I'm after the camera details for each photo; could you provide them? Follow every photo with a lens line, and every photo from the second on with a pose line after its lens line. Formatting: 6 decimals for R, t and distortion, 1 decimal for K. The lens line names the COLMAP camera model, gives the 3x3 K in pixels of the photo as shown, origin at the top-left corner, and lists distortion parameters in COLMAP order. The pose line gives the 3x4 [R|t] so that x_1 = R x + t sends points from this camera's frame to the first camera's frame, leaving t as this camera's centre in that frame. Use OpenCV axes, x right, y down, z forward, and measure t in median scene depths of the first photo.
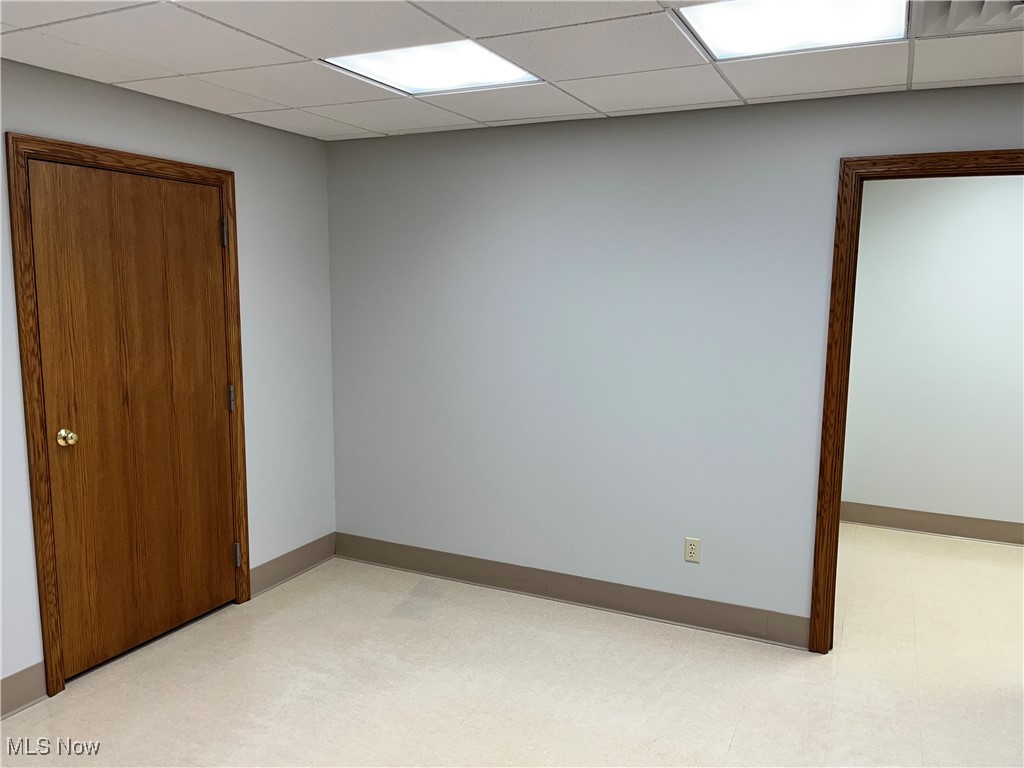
lens RADIAL K [[779.5, 0, 504.5], [0, 779.5, 388.9], [0, 0, 1]] dist [0.007641, -0.006605]
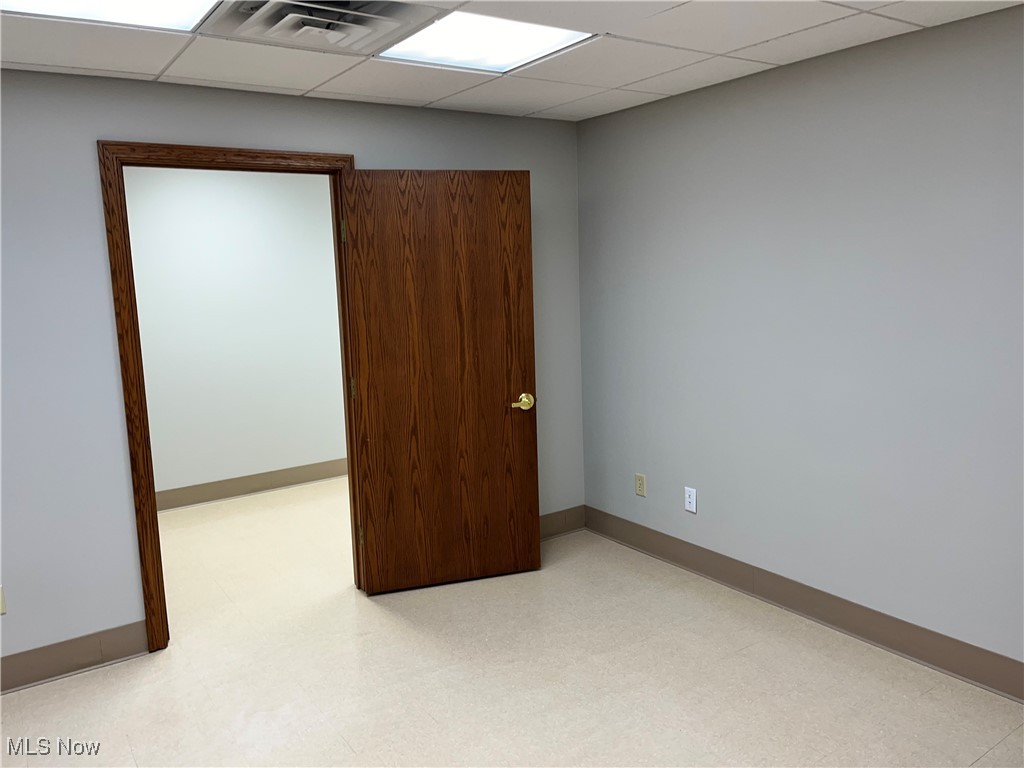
lens RADIAL K [[779.5, 0, 504.4], [0, 779.5, 377.2], [0, 0, 1]] dist [0.007641, -0.006605]
pose [[0.487284, -0.146744, 0.860825, -0.191895], [0.156568, 0.984487, 0.079197, -0.007094], [-0.859093, 0.096187, 0.502700, 0.118201]]
